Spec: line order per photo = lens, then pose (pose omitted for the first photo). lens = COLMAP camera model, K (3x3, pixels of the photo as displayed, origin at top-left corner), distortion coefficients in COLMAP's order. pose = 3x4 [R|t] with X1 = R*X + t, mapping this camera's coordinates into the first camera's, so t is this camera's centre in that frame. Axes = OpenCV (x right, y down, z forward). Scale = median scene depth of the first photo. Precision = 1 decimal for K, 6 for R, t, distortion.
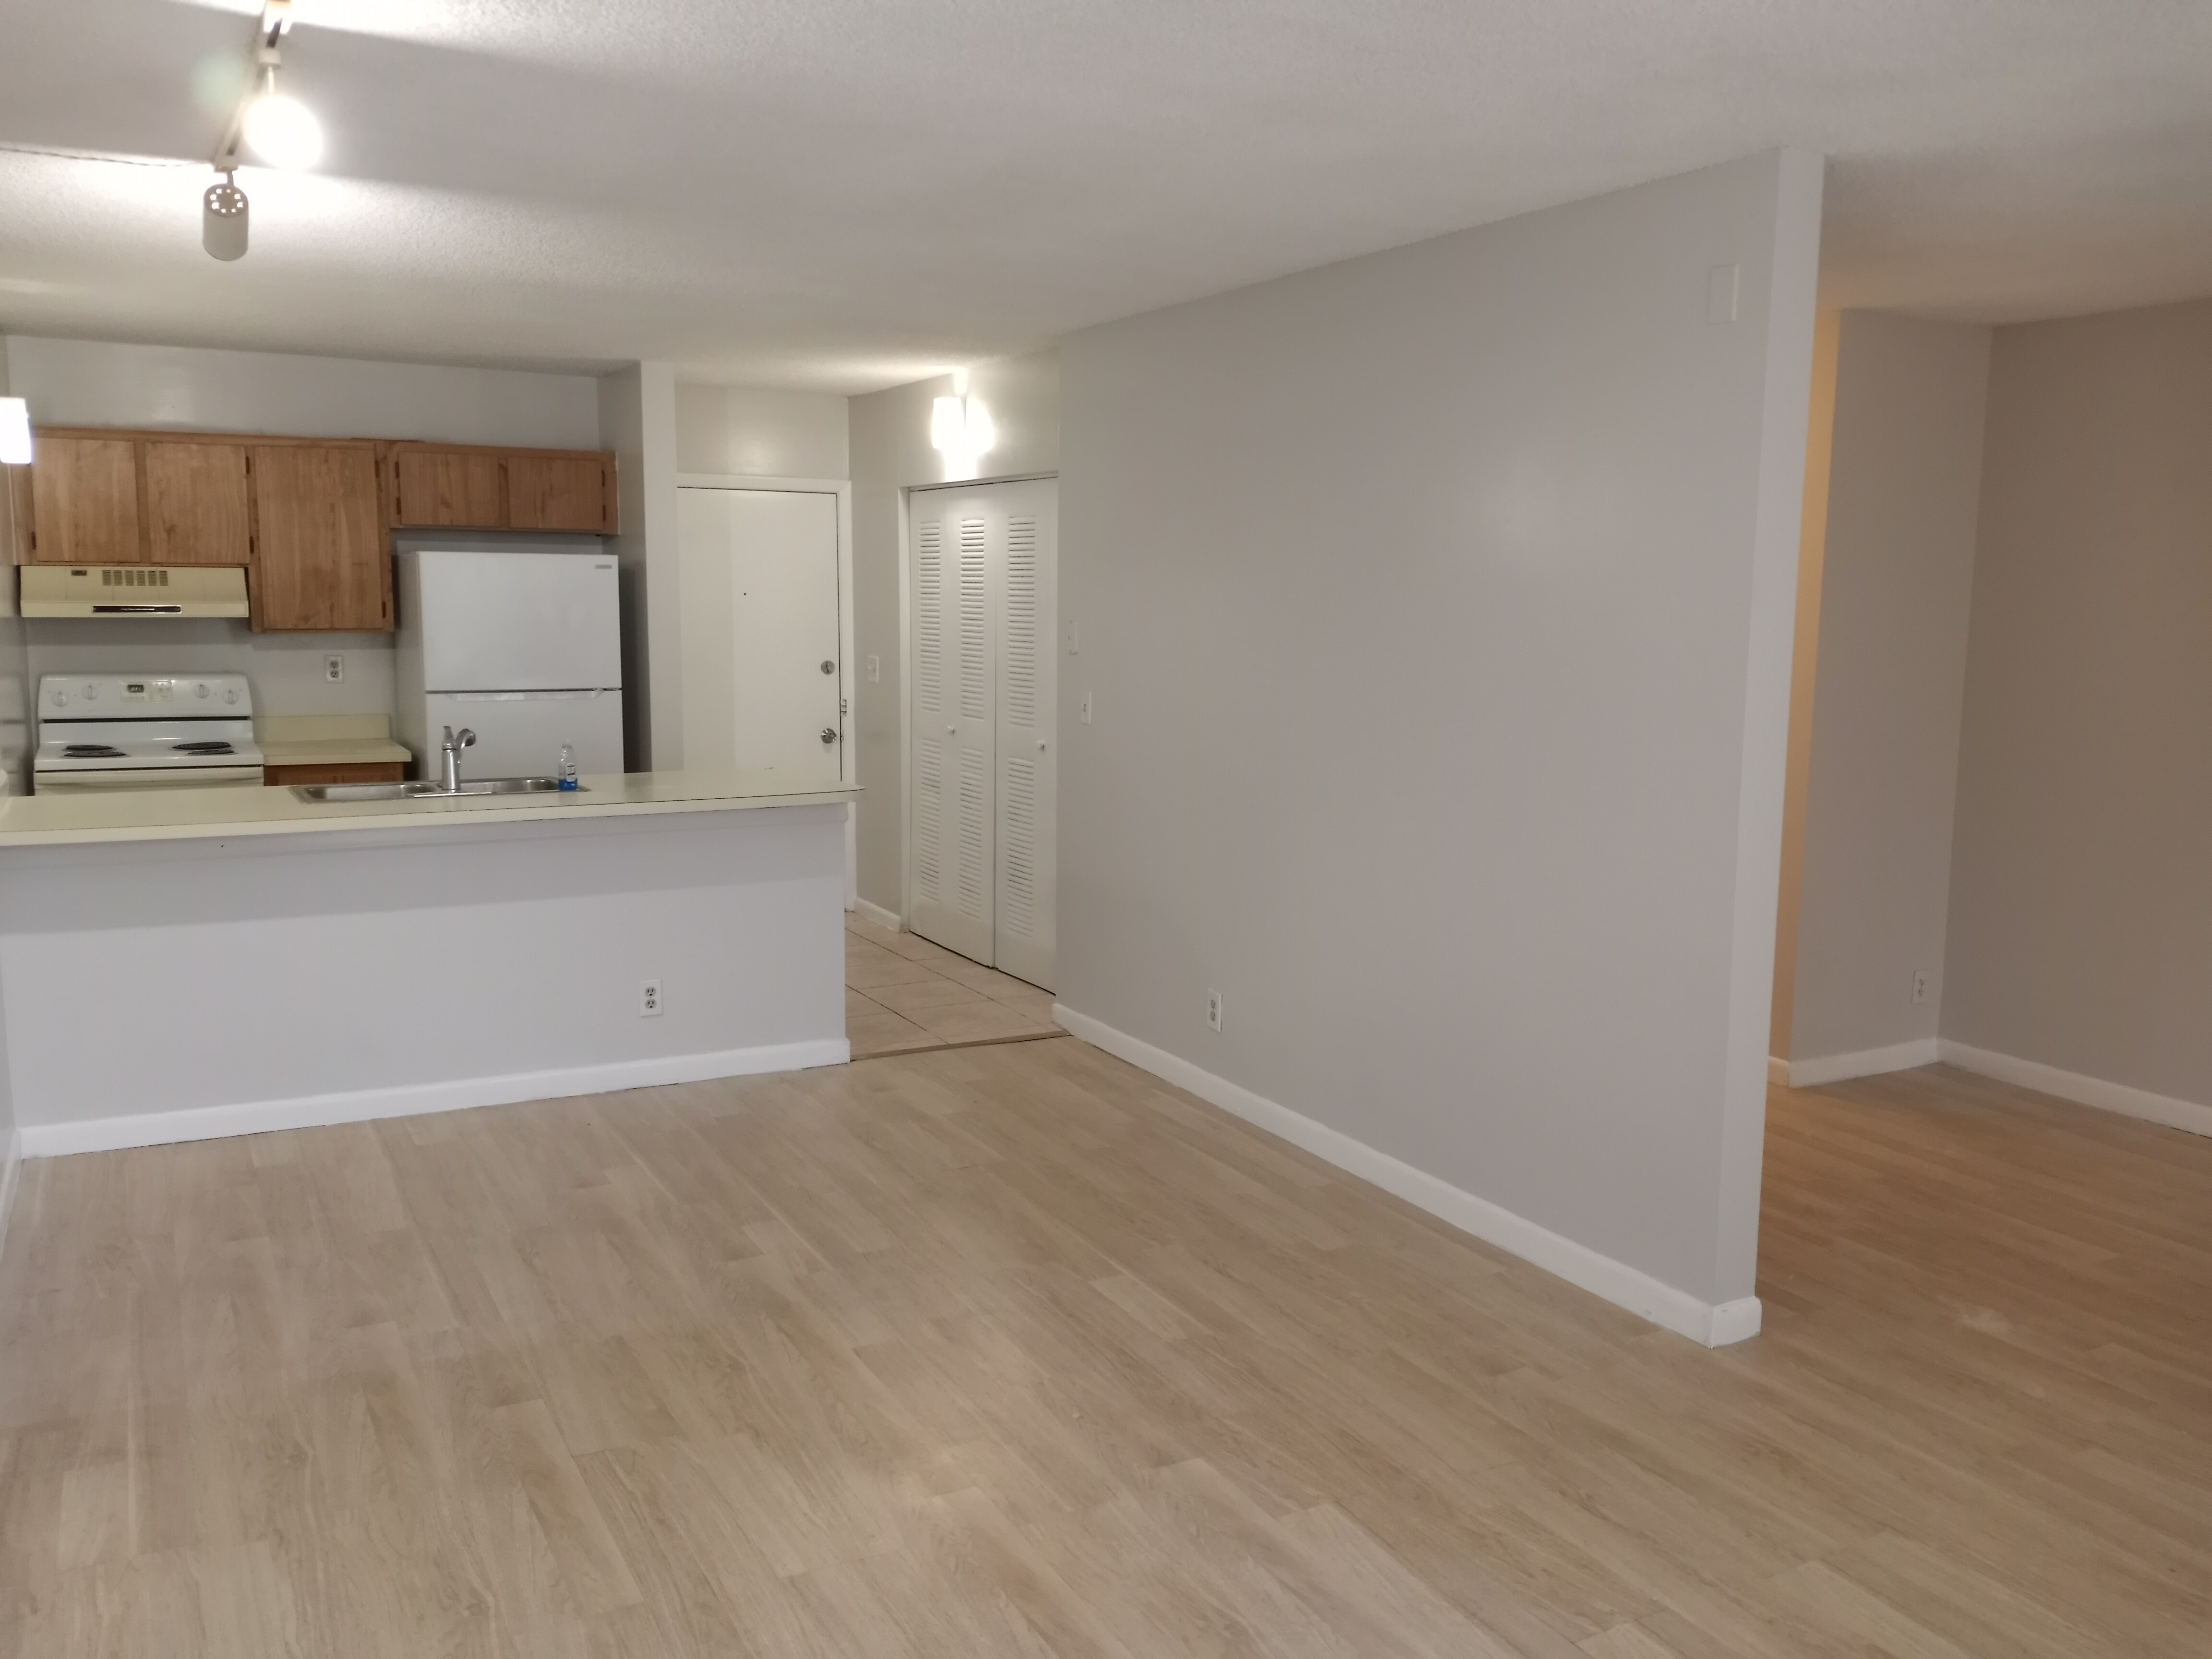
lens RADIAL K [[1712.7, 0, 1106.0], [0, 1712.7, 829.5], [0, 0, 1]] dist [0.064414, -0.185951]
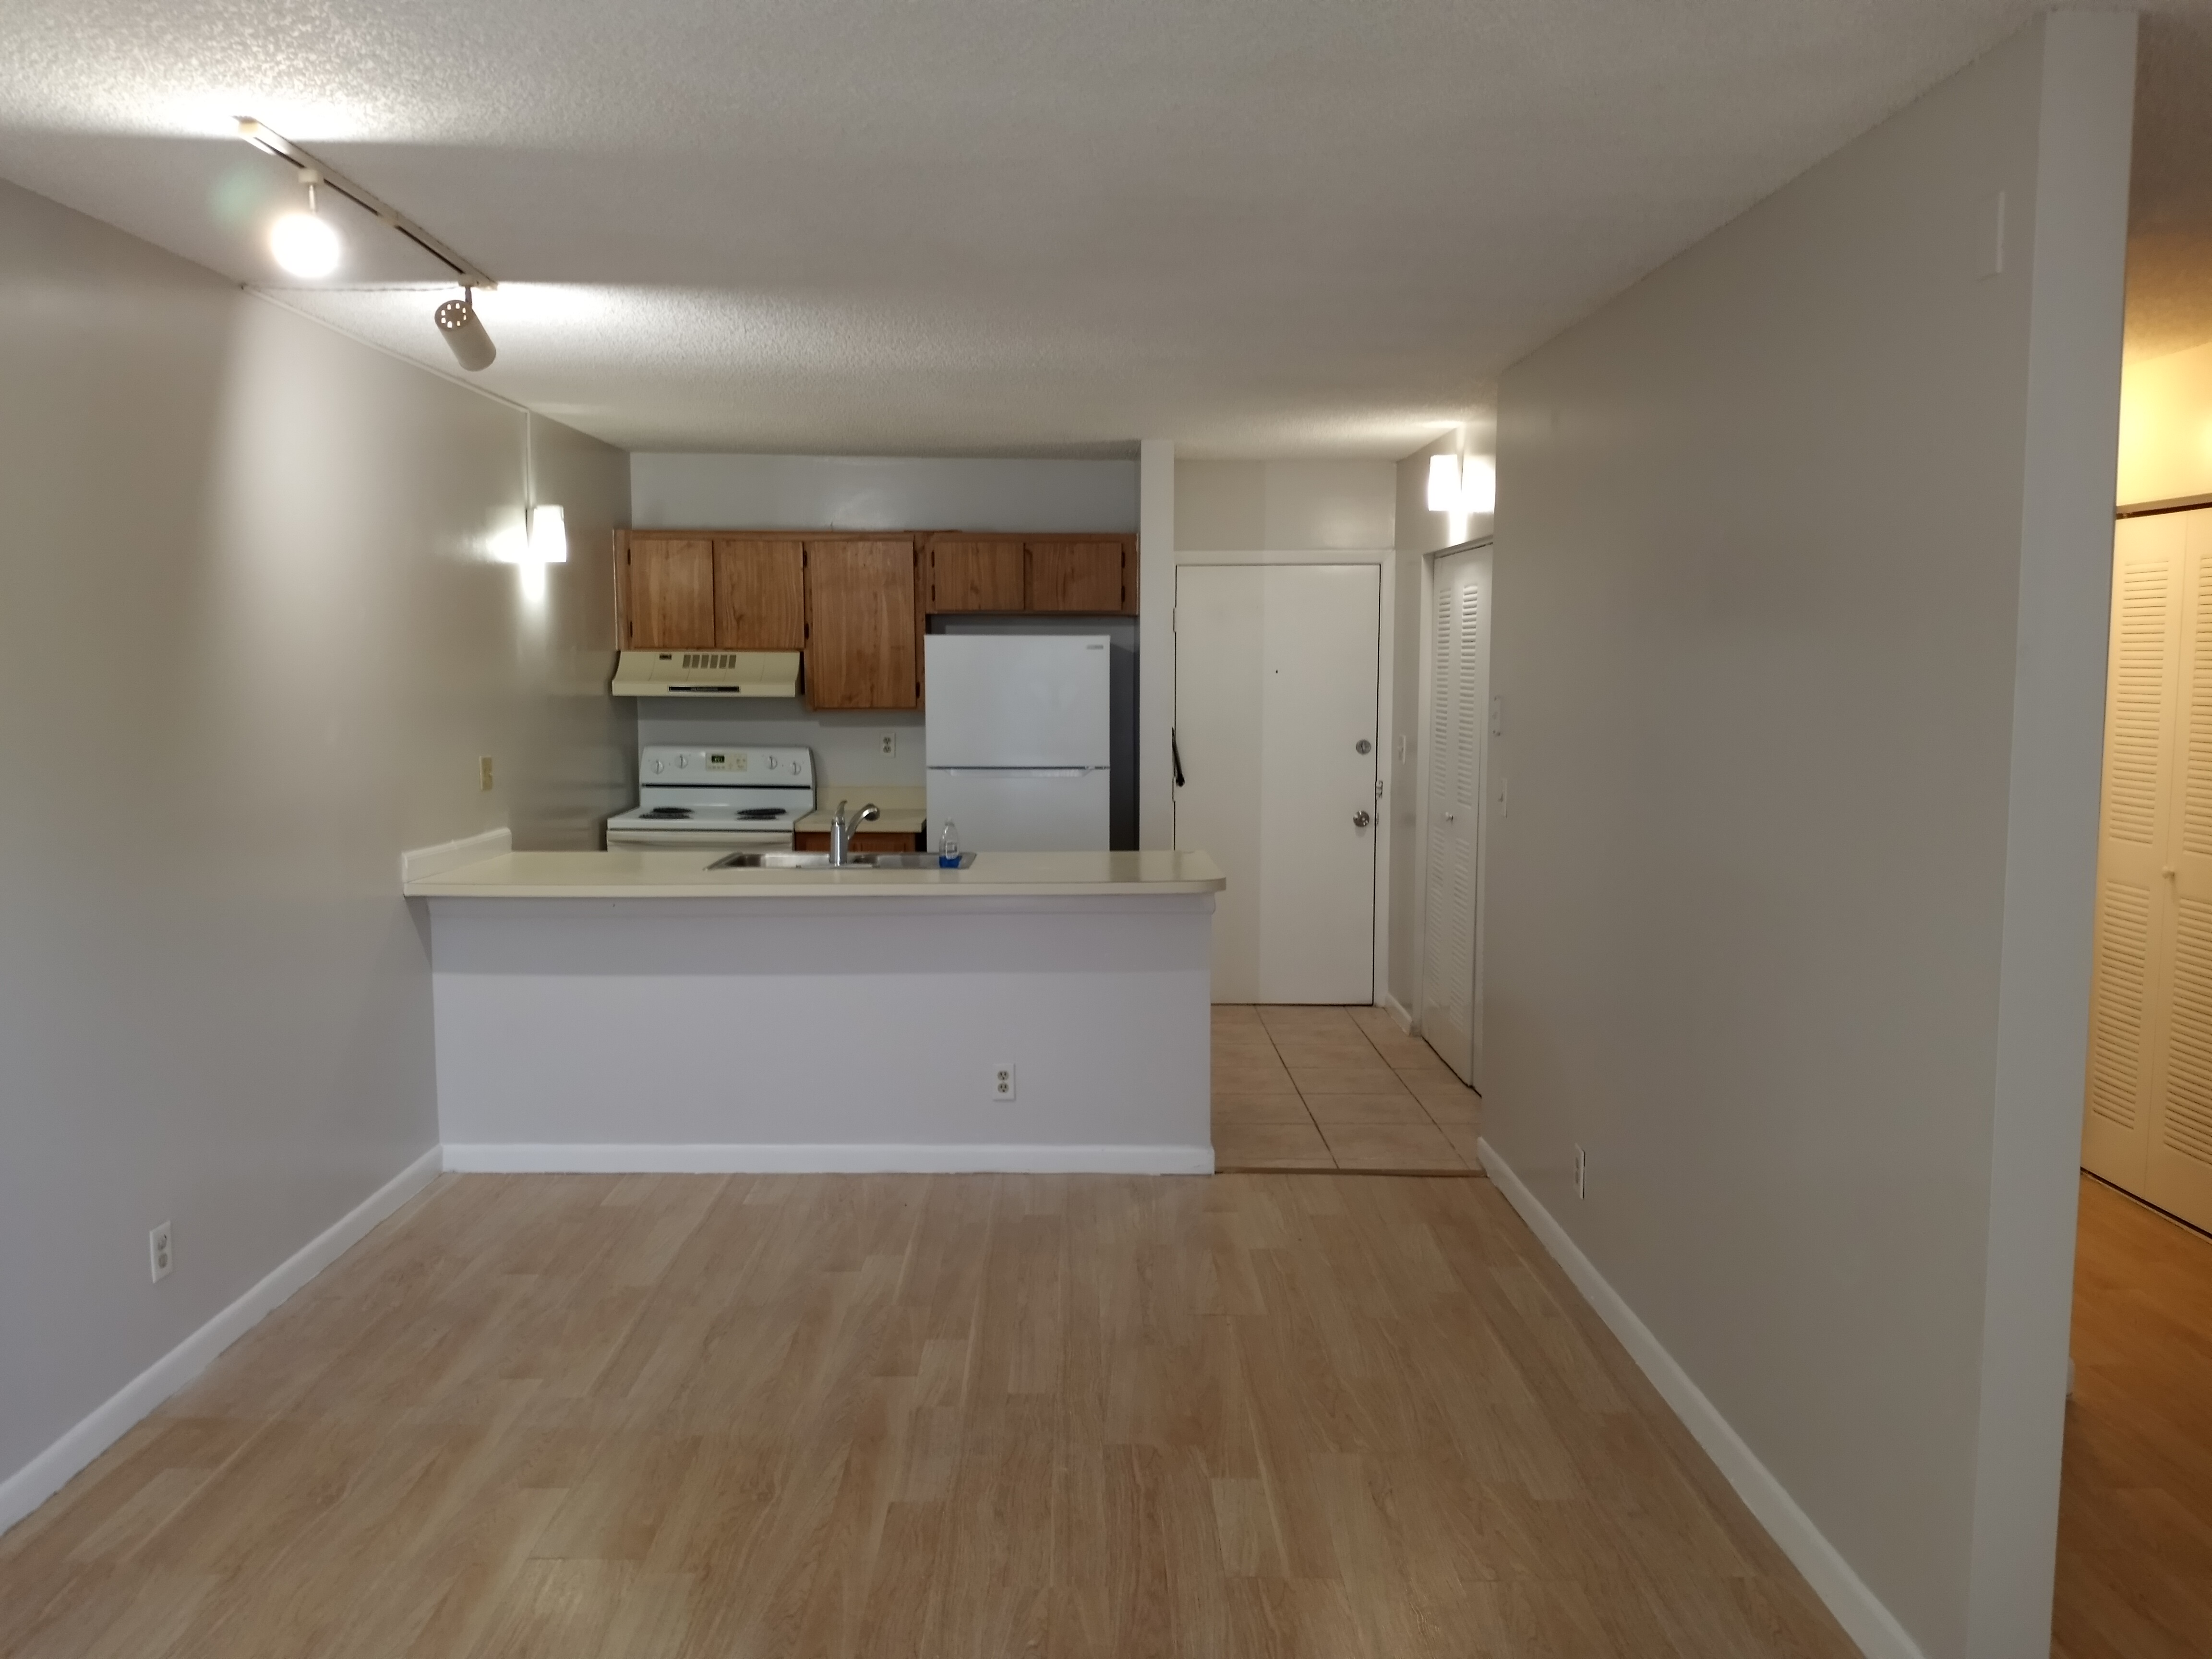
lens RADIAL K [[1712.7, 0, 1106.0], [0, 1712.7, 829.5], [0, 0, 1]] dist [0.064414, -0.185951]
pose [[0.885029, 0.033784, -0.464309, 0.190050], [-0.053925, 0.998089, -0.030163, -0.016007], [0.462403, 0.051733, 0.885159, 0.122403]]
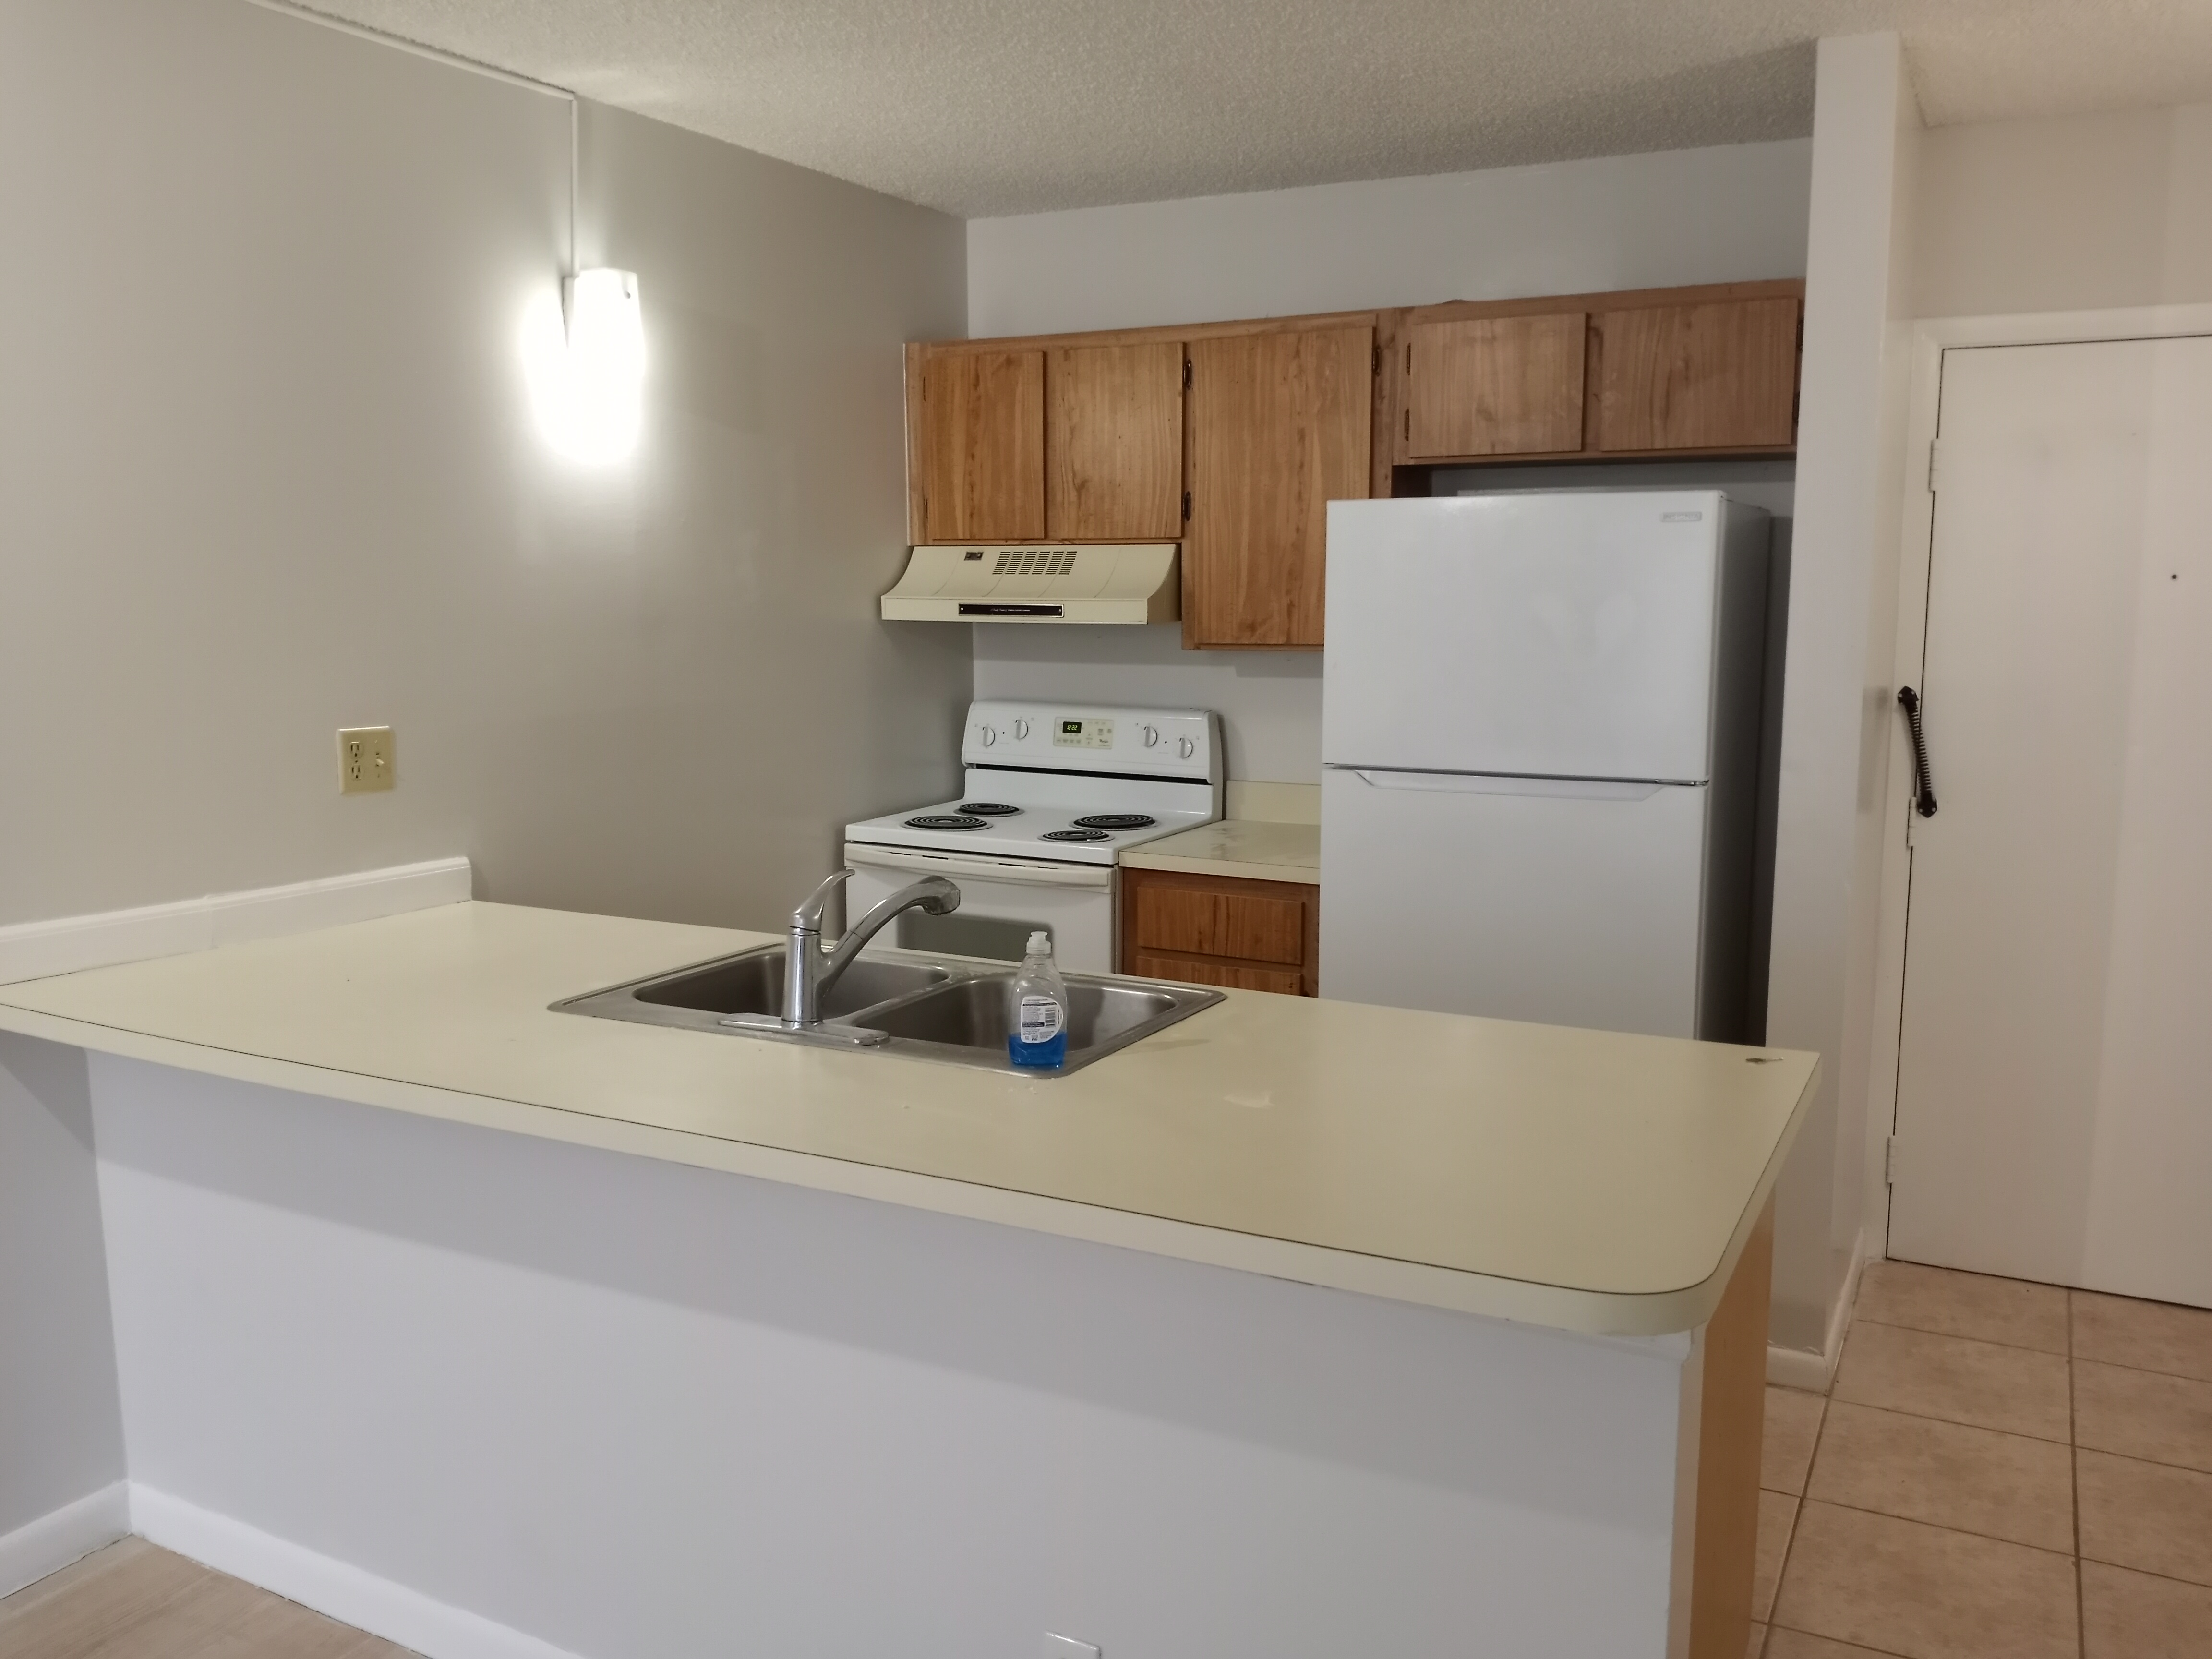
lens RADIAL K [[1712.7, 0, 1106.0], [0, 1712.7, 829.5], [0, 0, 1]] dist [0.064414, -0.185951]
pose [[0.553936, 0.102633, -0.826209, 0.007648], [-0.106576, 0.992950, 0.051891, -0.080231], [0.825710, 0.059310, 0.560969, 0.644327]]
